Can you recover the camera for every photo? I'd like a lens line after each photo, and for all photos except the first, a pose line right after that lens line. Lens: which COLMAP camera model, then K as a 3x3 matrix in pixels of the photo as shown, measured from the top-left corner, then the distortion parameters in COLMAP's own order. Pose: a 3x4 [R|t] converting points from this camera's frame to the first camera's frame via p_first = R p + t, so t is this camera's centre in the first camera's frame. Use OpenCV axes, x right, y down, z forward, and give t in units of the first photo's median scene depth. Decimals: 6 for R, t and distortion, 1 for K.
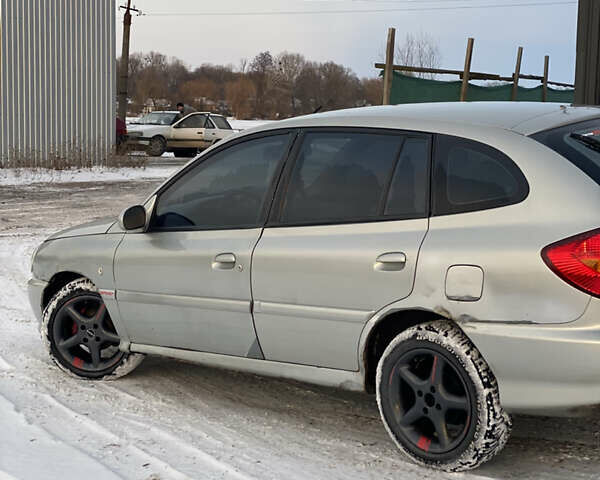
lens RADIAL K [[1164.3, 0, 300.0], [0, 1164.3, 240.0], [0, 0, 1]] dist [0.098054, 0.208698]
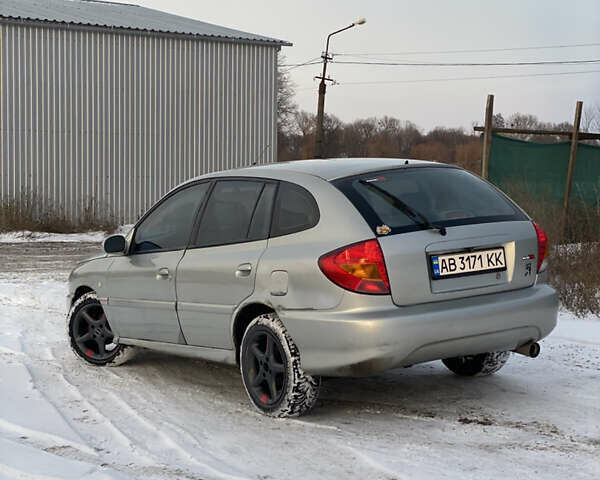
lens RADIAL K [[1164.3, 0, 300.0], [0, 1164.3, 240.0], [0, 0, 1]] dist [0.098054, 0.208698]
pose [[0.979959, 0.003078, -0.199178, 0.381840], [-0.013735, 0.998545, -0.052145, 0.049216], [0.198728, 0.053836, 0.978575, -0.342276]]
